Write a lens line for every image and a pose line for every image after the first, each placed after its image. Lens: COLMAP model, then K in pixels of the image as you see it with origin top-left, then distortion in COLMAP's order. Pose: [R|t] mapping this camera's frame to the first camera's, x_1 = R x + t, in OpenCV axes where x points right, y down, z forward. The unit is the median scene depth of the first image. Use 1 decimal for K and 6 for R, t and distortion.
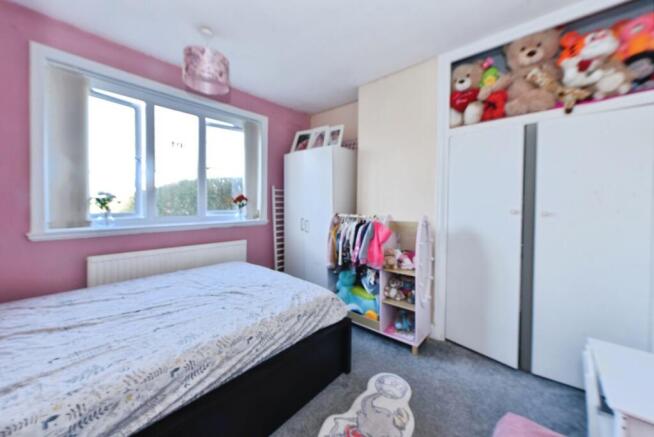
lens RADIAL K [[253.3, 0, 323.9], [0, 253.3, 213.8], [0, 0, 1]] dist [-0.009072, 0.000088]
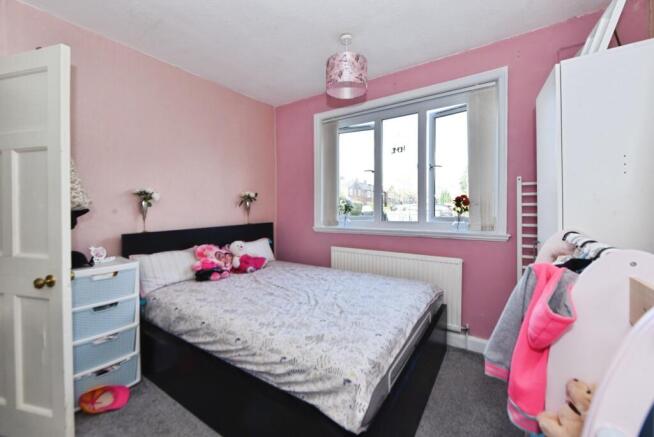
lens RADIAL K [[253.3, 0, 324.6], [0, 253.3, 211.9], [0, 0, 1]] dist [-0.009072, 0.000088]
pose [[0.142317, 0.003593, -0.989815, 0.451365], [-0.029764, 0.999557, -0.000651, -0.022346], [0.989374, 0.029553, 0.142361, 0.684419]]
